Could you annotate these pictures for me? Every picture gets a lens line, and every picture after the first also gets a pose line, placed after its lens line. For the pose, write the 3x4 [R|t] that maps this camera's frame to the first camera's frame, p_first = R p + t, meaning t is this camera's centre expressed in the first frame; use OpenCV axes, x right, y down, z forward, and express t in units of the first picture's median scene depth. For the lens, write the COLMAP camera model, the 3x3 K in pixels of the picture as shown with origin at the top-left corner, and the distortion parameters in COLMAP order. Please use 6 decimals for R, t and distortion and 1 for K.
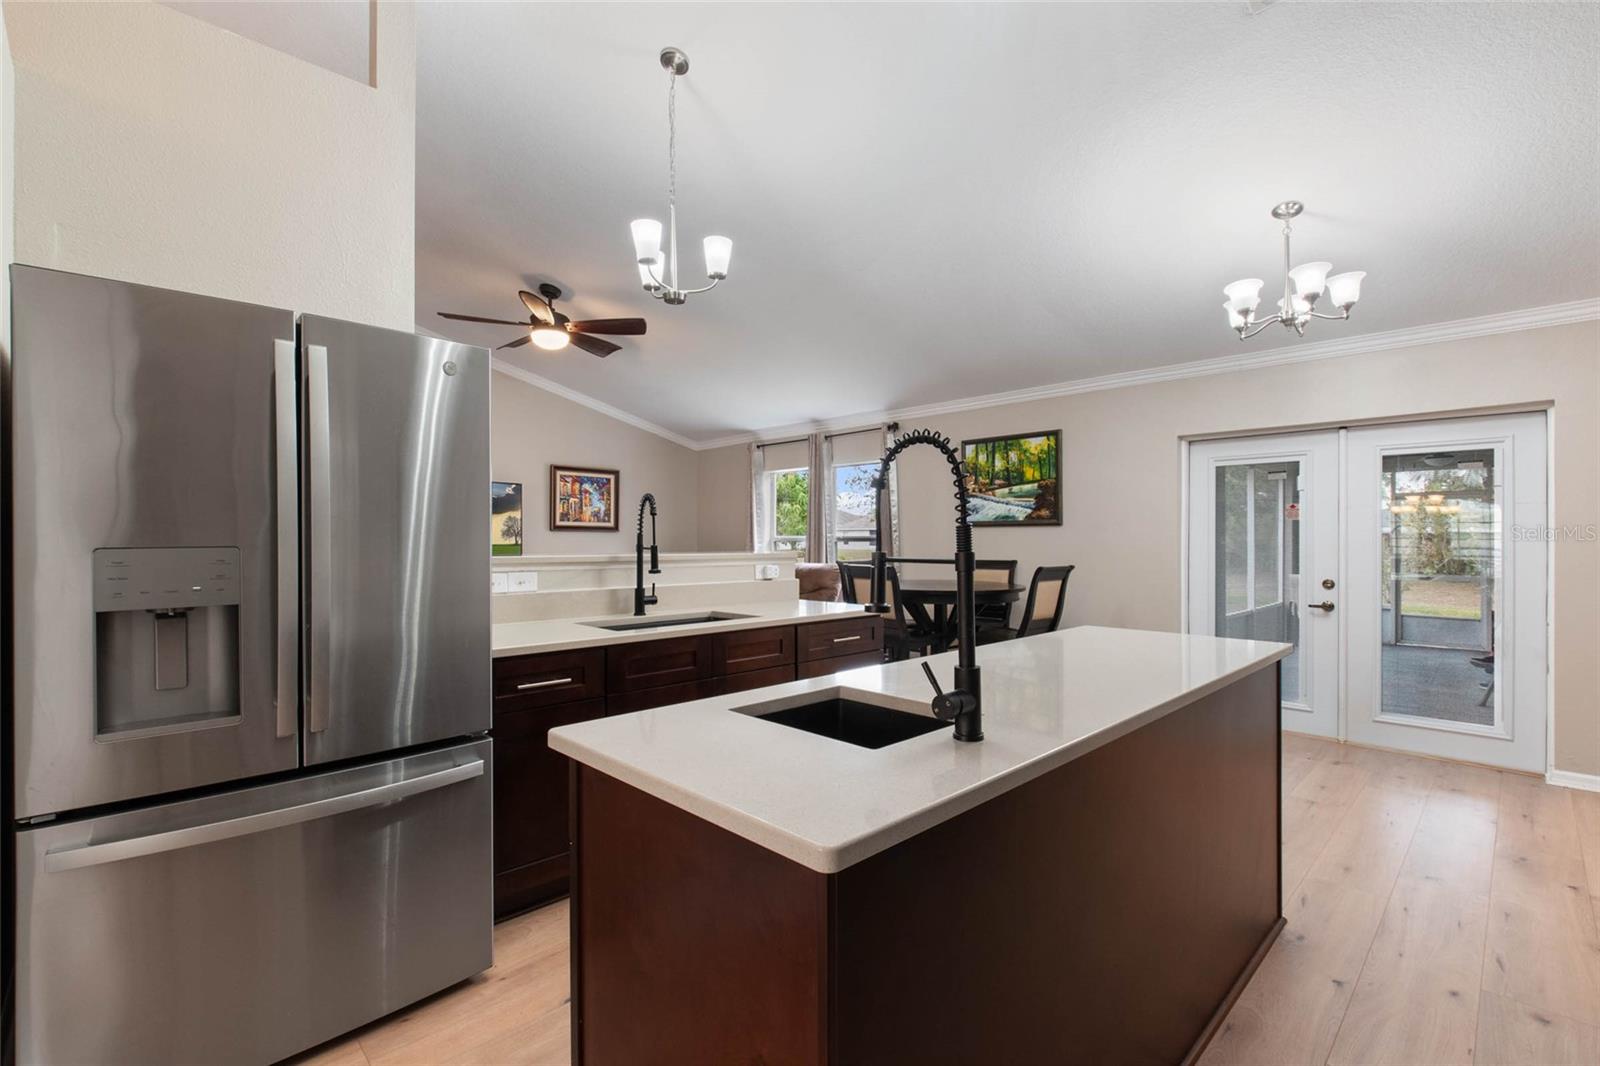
lens RADIAL K [[712.3, 0, 798.3], [0, 712.3, 533.8], [0, 0, 1]] dist [-0.006662, 0.000953]
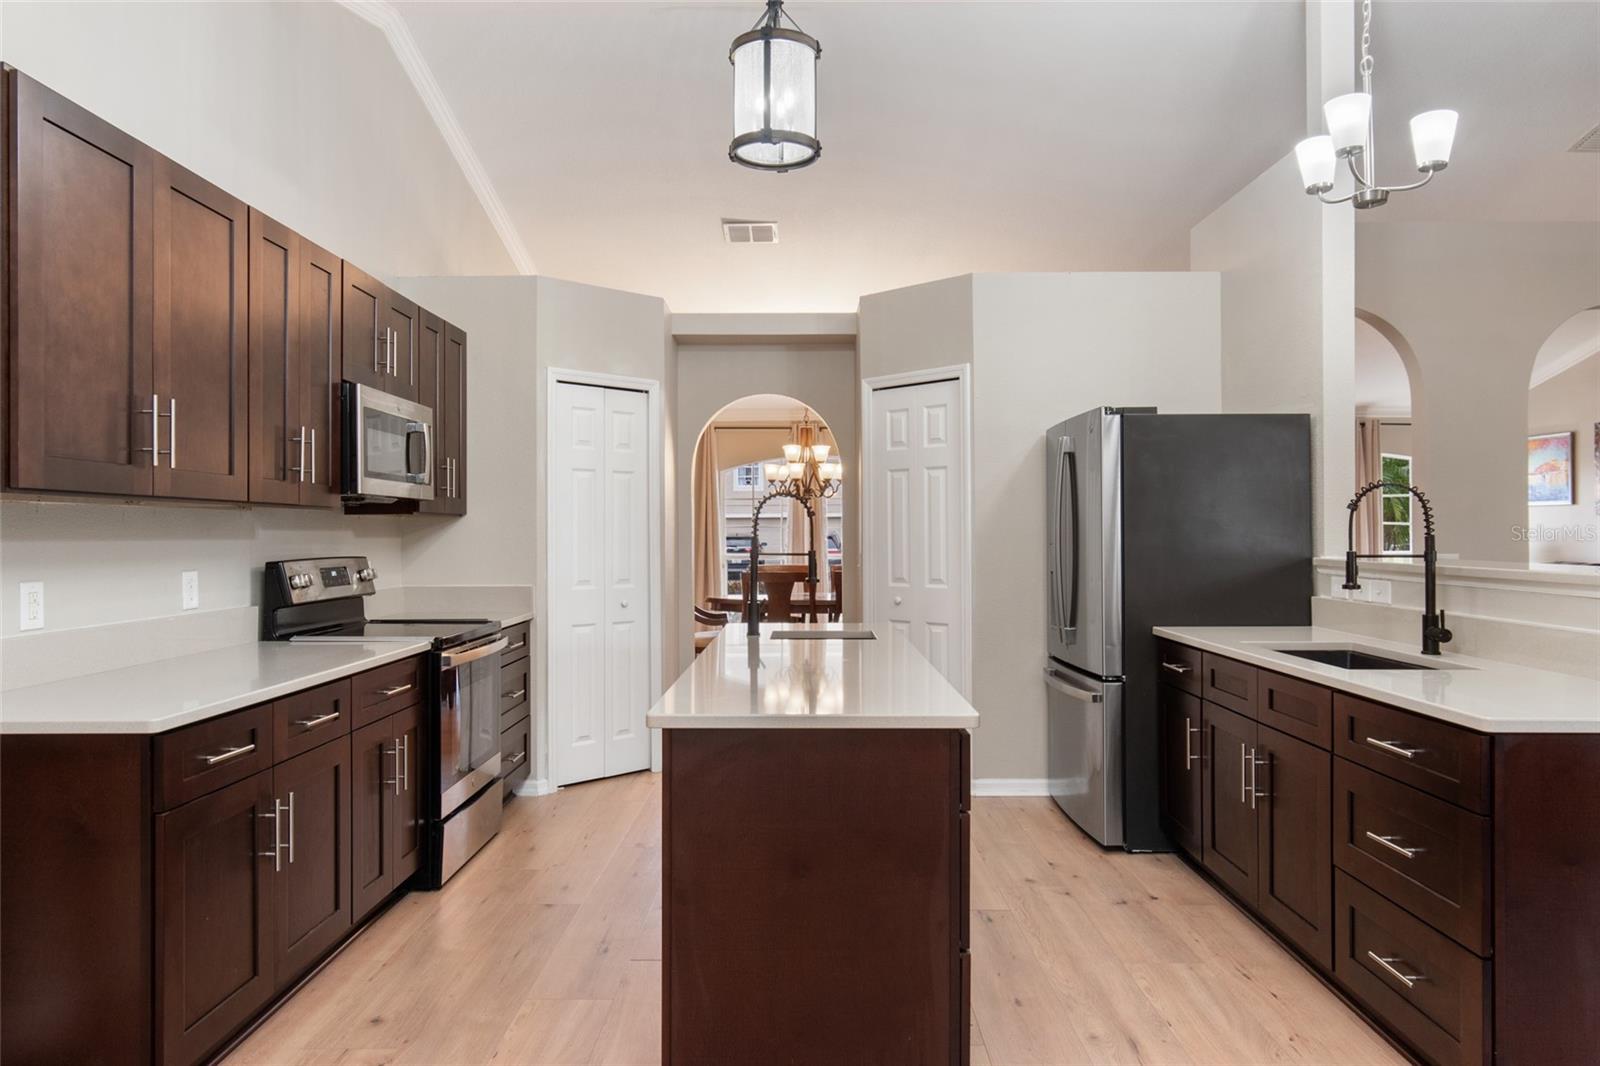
lens RADIAL K [[1041.3, 0, 806.3], [0, 1041.3, 530.1], [0, 0, 1]] dist [-0.000125, 0.002654]
pose [[-0.697852, 0.000599, -0.716242, 0.500685], [0.008404, 0.999938, -0.007352, -0.001558], [0.716193, -0.011150, -0.697814, 0.689294]]
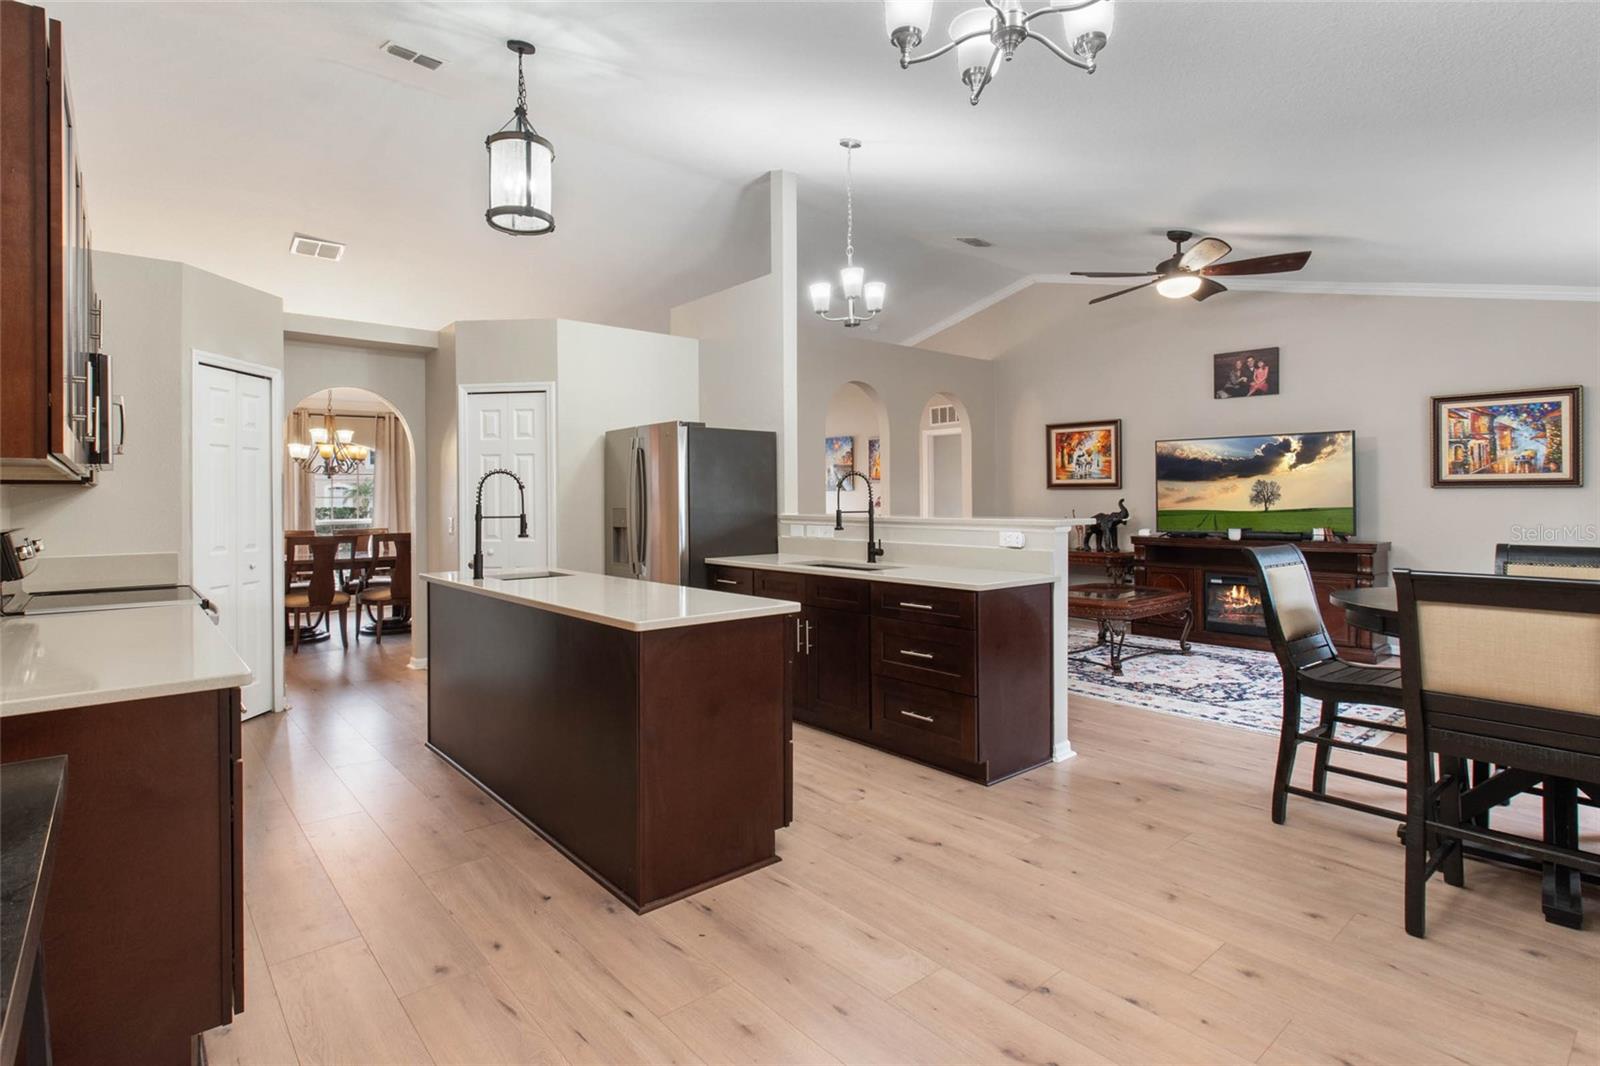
lens RADIAL K [[772.0, 0, 743.1], [0, 772.0, 500.6], [0, 0, 1]] dist [-0.005114, 0.002822]
pose [[-0.096091, 0.001298, -0.995372, 0.669603], [0.014950, 0.999888, -0.000139, -0.002091], [0.995260, -0.014894, -0.096100, 0.489116]]
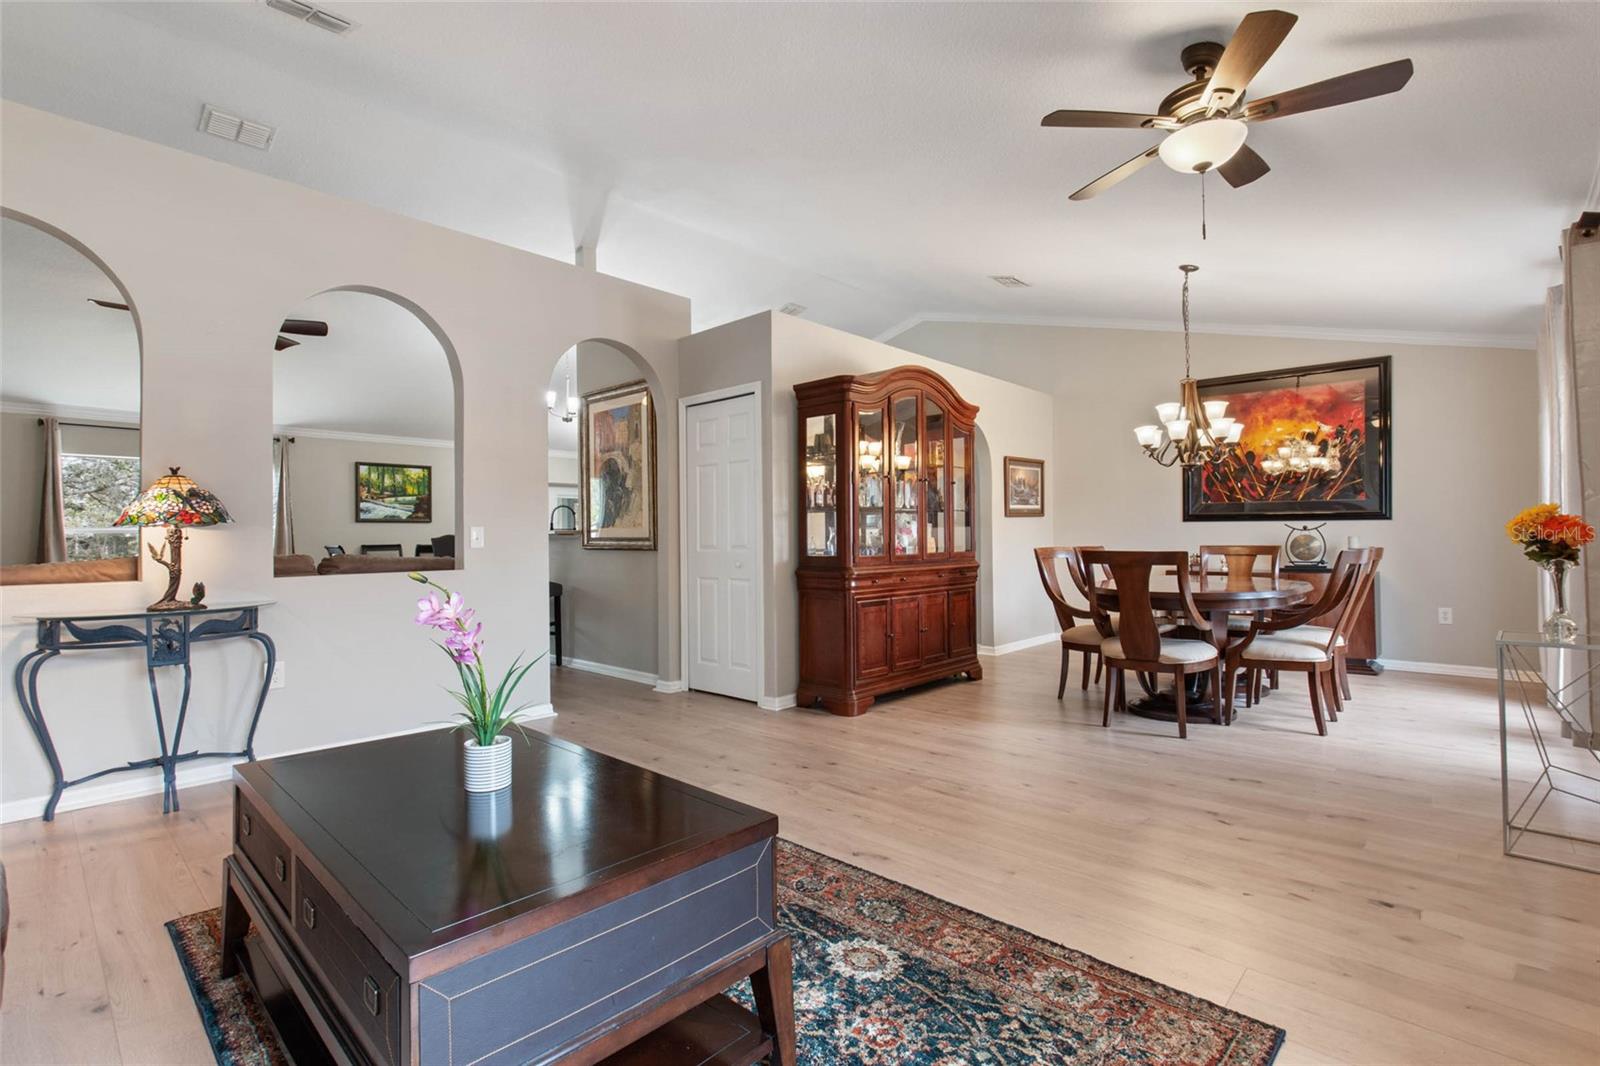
lens RADIAL K [[744.9, 0, 794.4], [0, 744.9, 529.0], [0, 0, 1]] dist [-0.004655, -0.001236]
pose [[-0.035888, 0.013075, 0.999270, -1.369865], [0.002011, 0.999913, -0.013011, 0.027068], [-0.999354, 0.001543, -0.035912, 0.185664]]
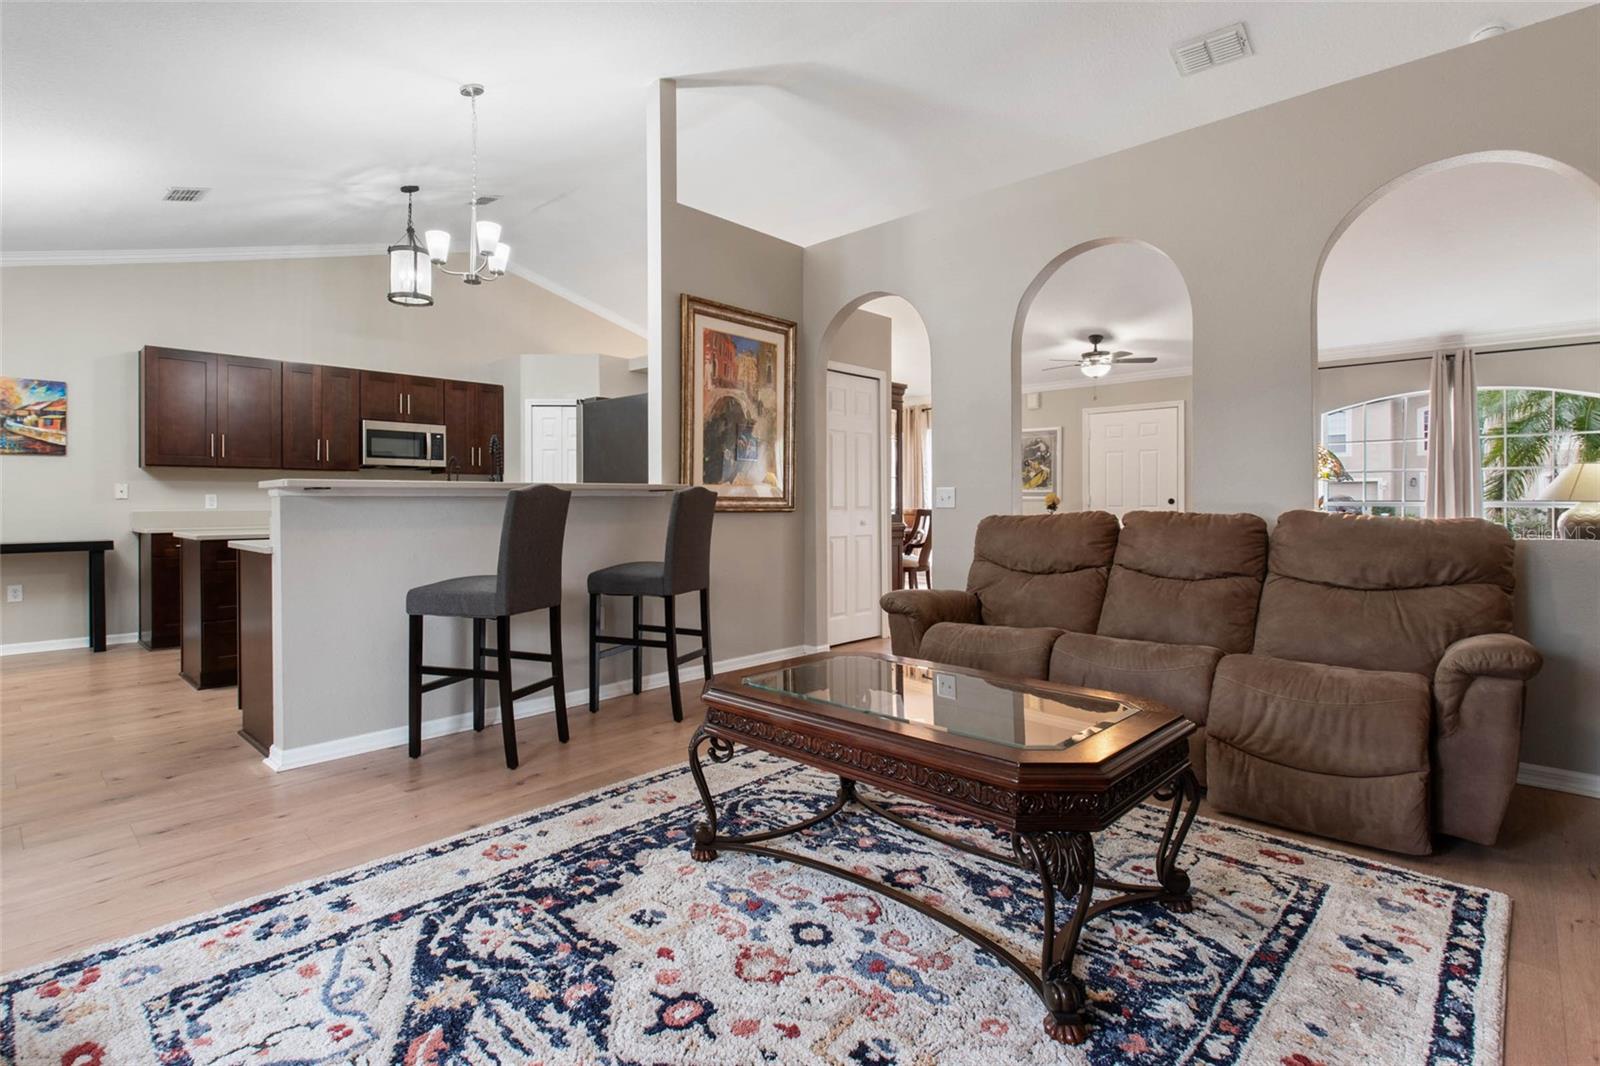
lens RADIAL K [[772.0, 0, 767.9], [0, 772.0, 502.3], [0, 0, 1]] dist [-0.005114, 0.002822]
pose [[-0.999709, 0.004639, -0.023682, -0.338228], [0.004827, 0.999957, -0.007895, 0.037960], [0.023644, -0.008007, -0.999688, 1.261155]]
